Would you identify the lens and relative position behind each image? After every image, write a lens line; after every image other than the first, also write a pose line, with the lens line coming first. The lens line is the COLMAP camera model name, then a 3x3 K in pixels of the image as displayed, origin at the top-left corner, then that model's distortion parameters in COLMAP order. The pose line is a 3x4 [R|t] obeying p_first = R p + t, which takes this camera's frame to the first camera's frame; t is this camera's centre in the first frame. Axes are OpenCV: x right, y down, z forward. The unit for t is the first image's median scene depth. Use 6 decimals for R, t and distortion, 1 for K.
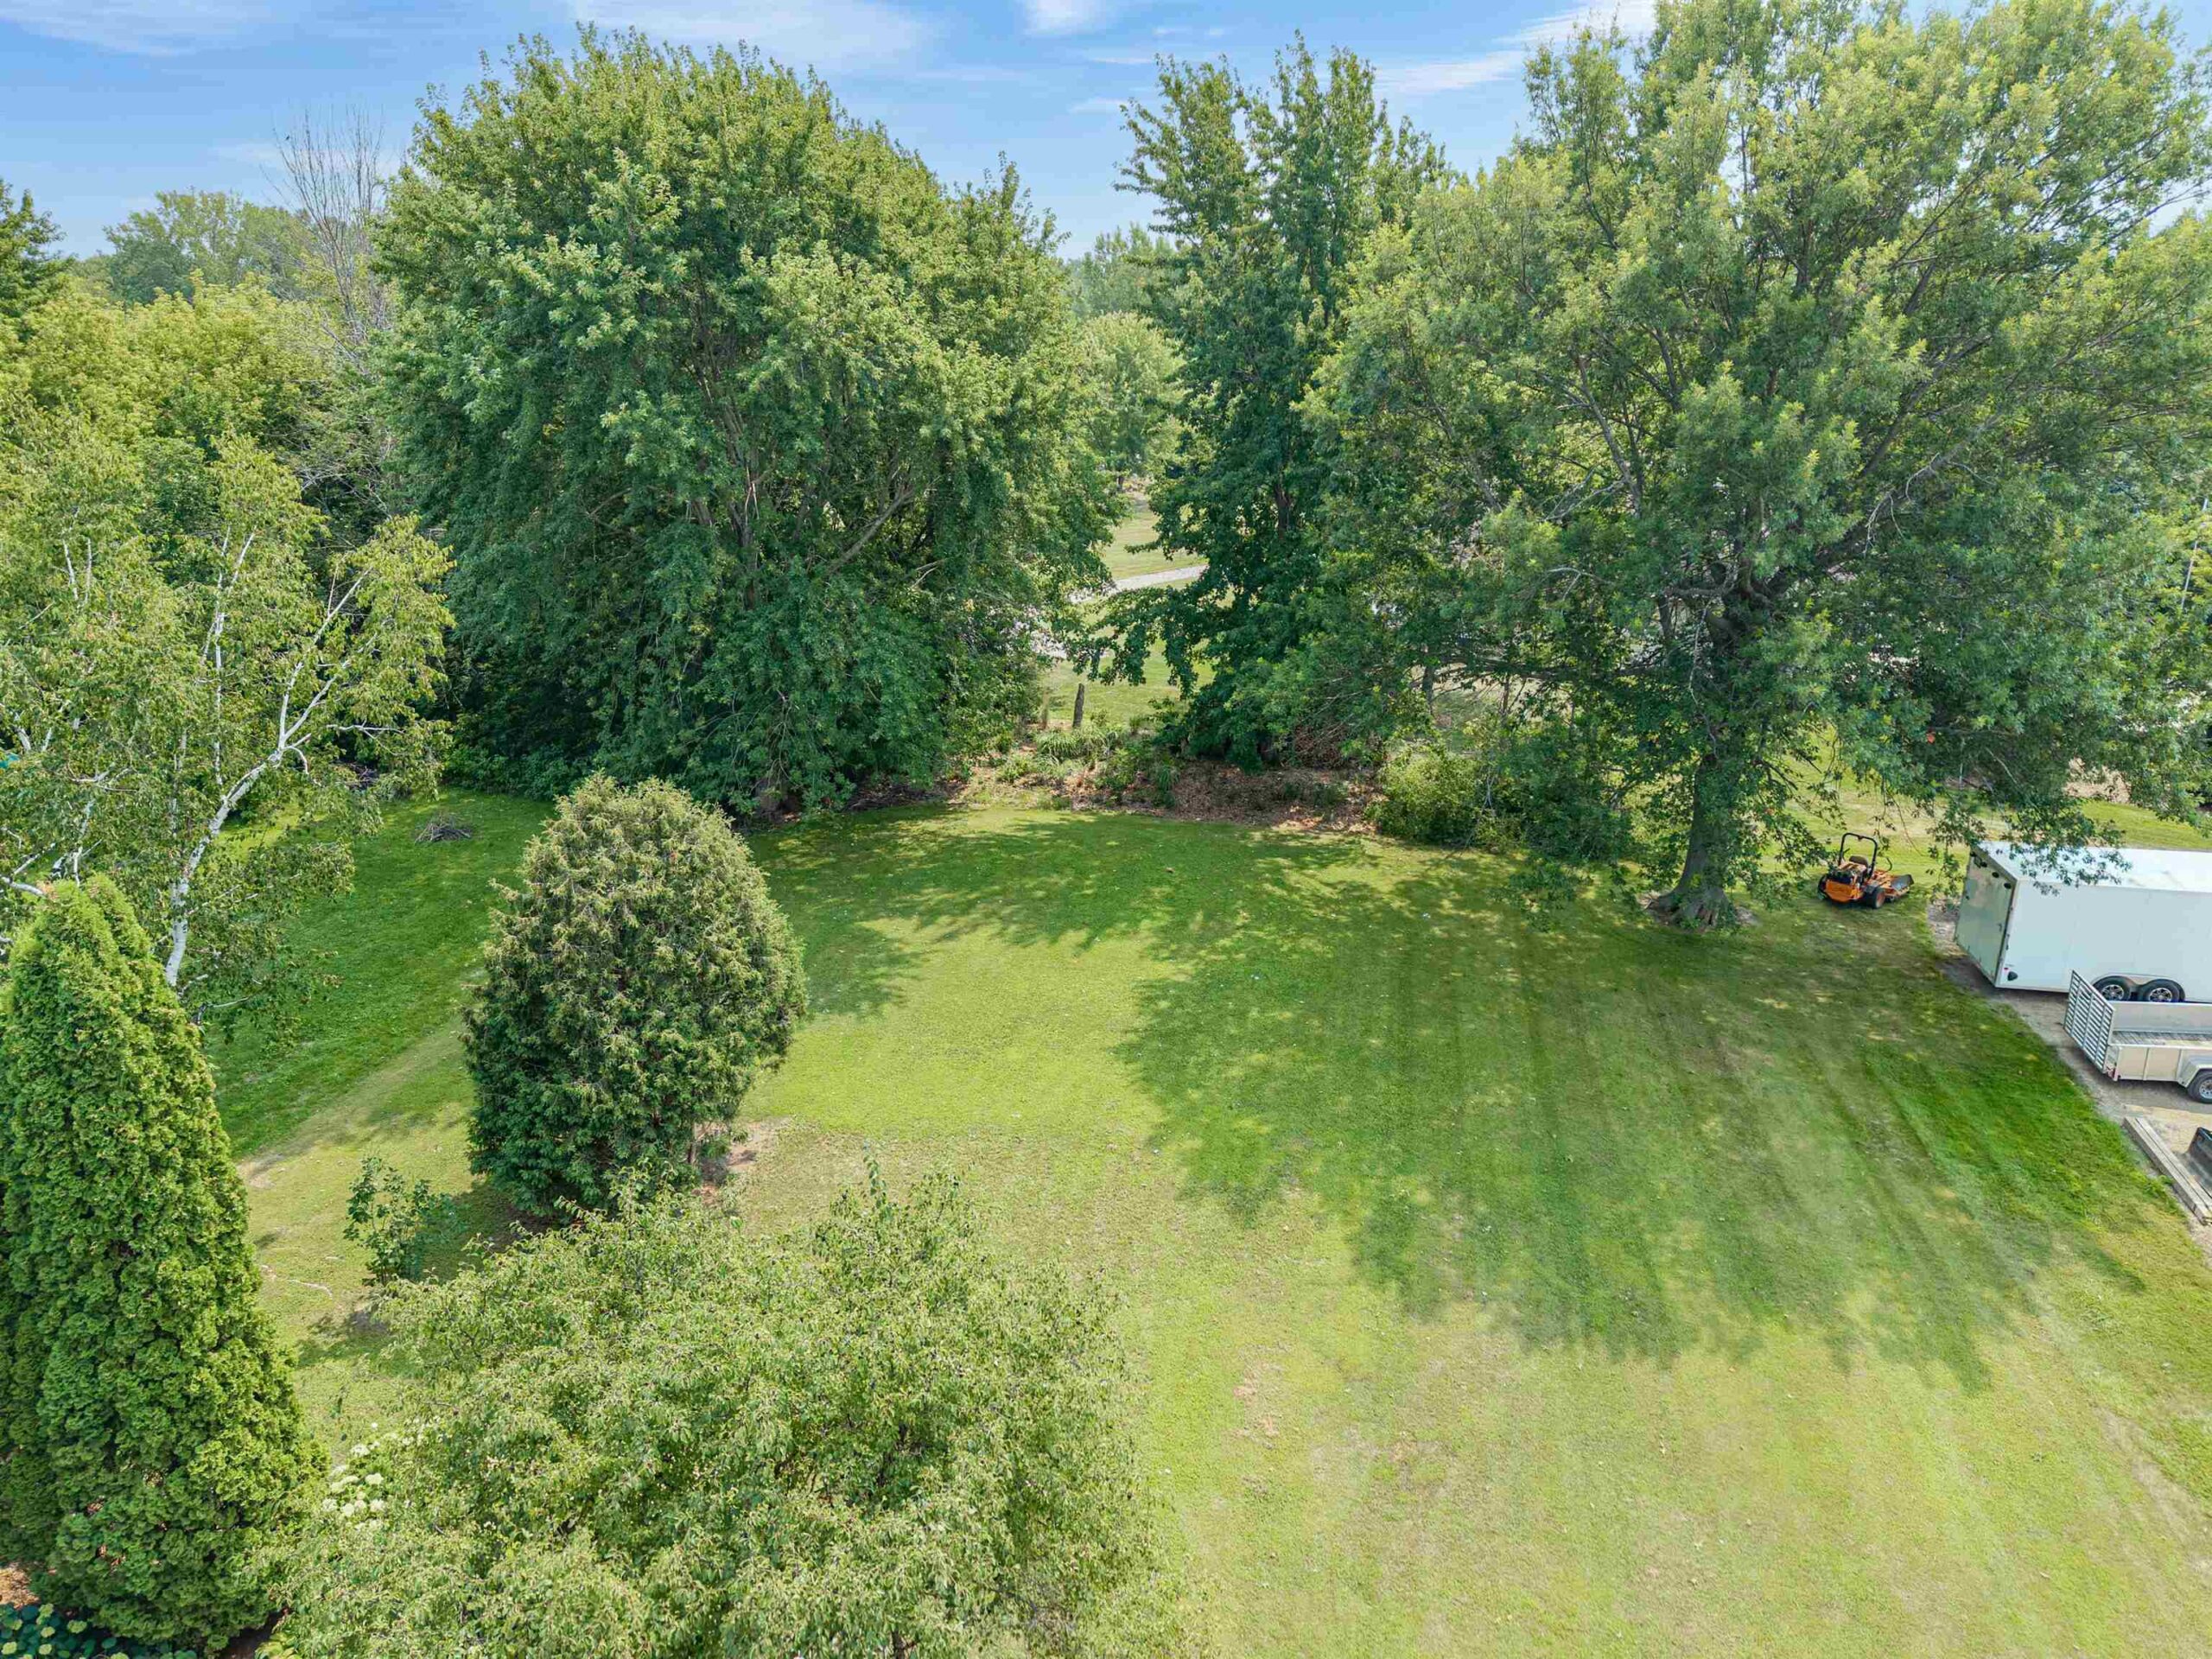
lens RADIAL K [[1477.2, 0, 1106.0], [0, 1477.2, 829.5], [0, 0, 1]] dist [0.050519, -0.050017]
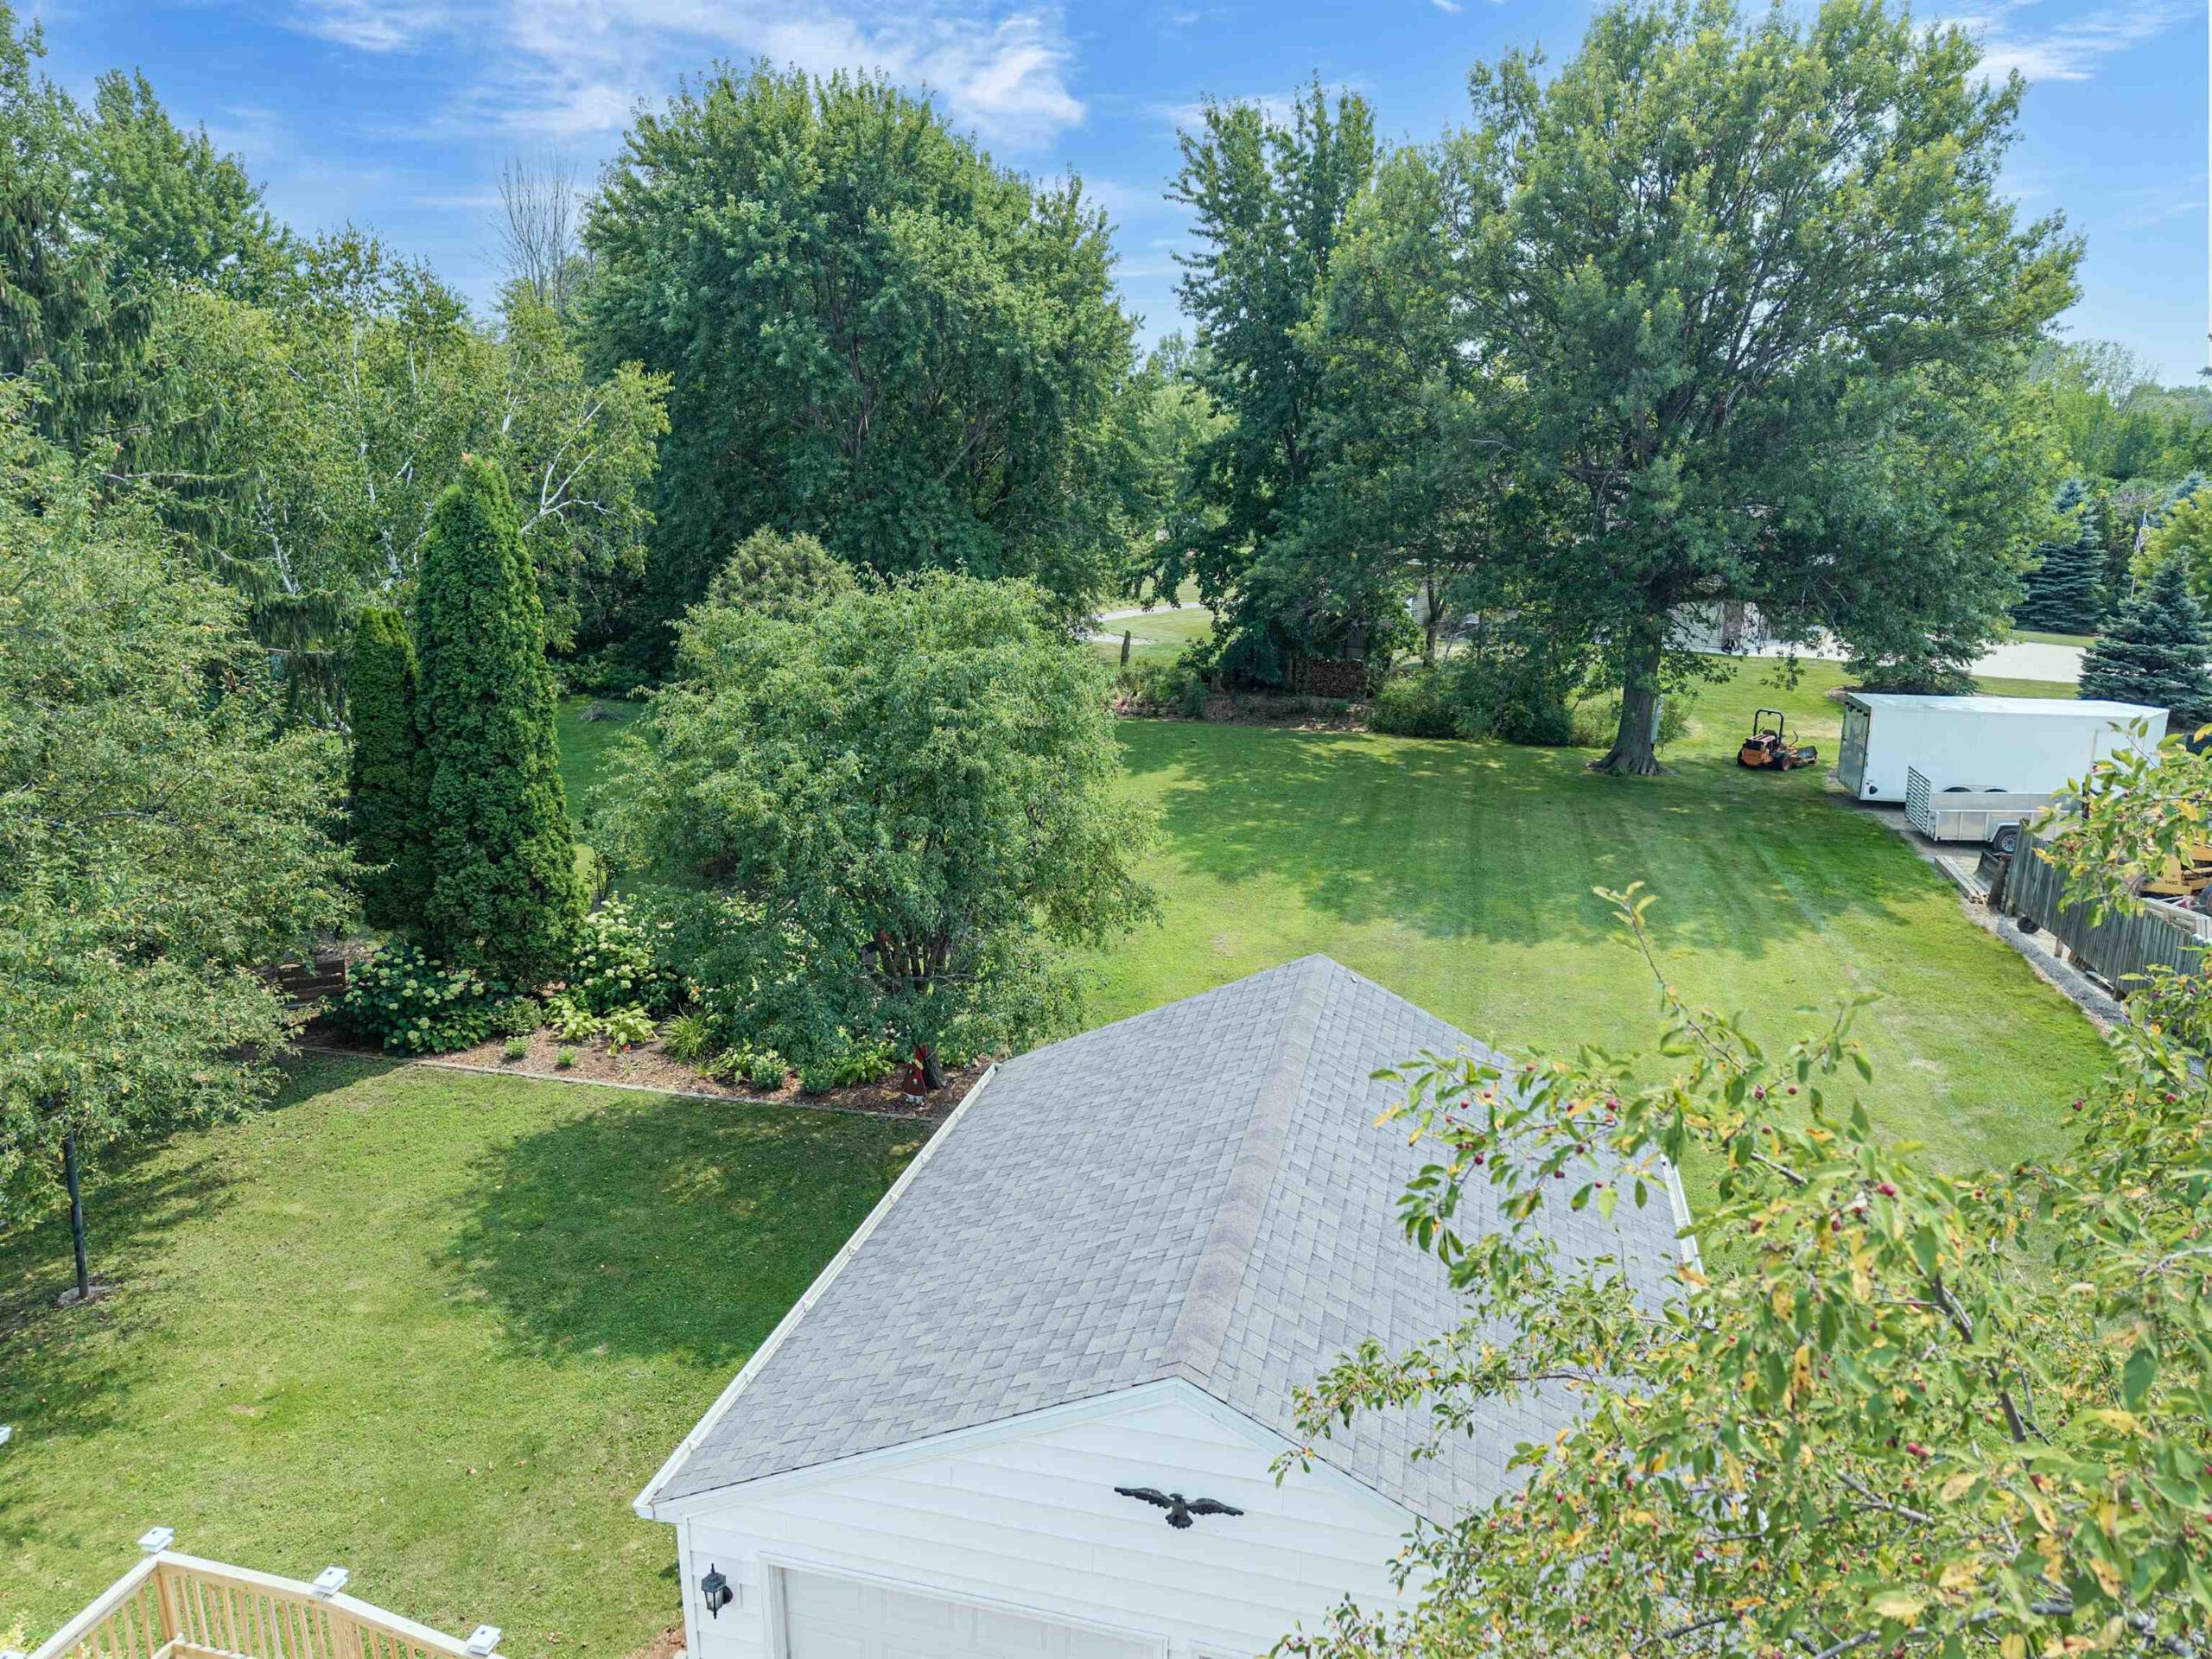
lens RADIAL K [[1477.2, 0, 1106.0], [0, 1477.2, 829.5], [0, 0, 1]] dist [0.050519, -0.050017]
pose [[0.998860, 0.014613, -0.045450, 0.036033], [-0.018451, 0.996192, -0.085215, 0.269888], [0.044031, 0.085957, 0.995325, -0.266111]]
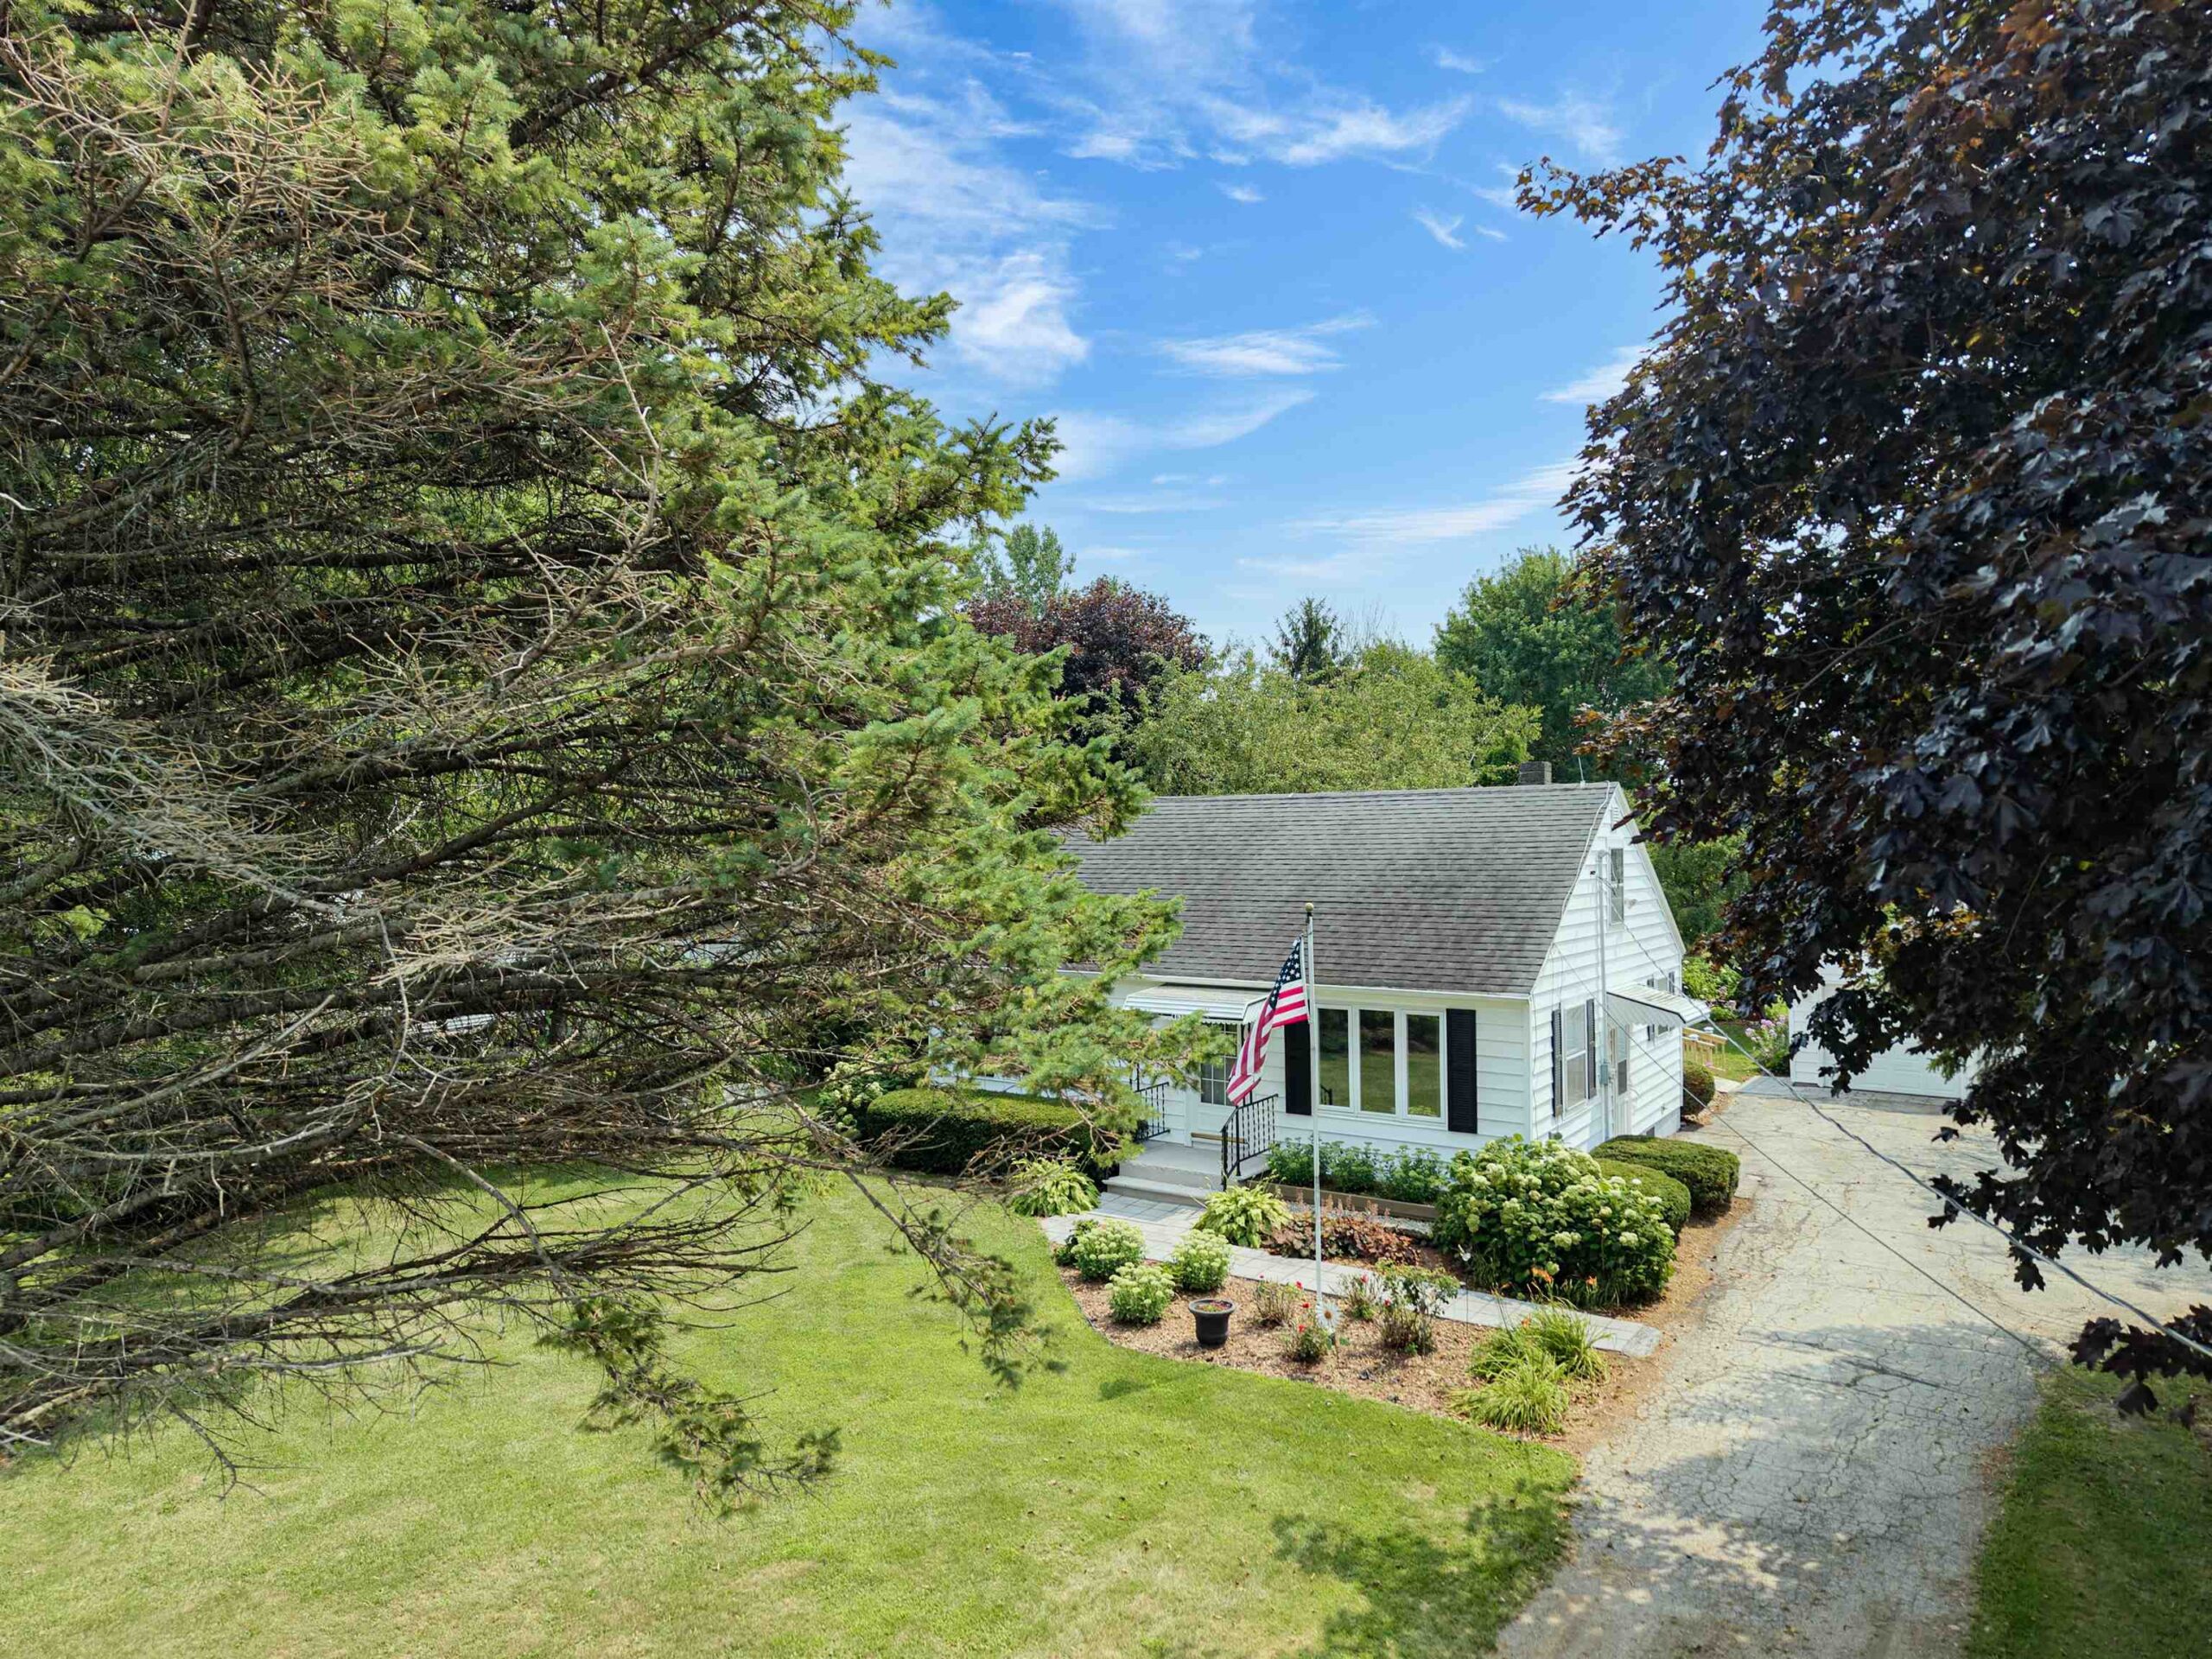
lens RADIAL K [[1480.9, 0, 1090.8], [0, 1480.9, 822.9], [0, 0, 1]] dist [0.027469, -0.046634]
pose [[0.917796, -0.014072, -0.396804, -0.102851], [-0.127025, 0.936444, -0.327014, 0.701215], [0.376186, 0.350536, 0.857676, -1.065153]]
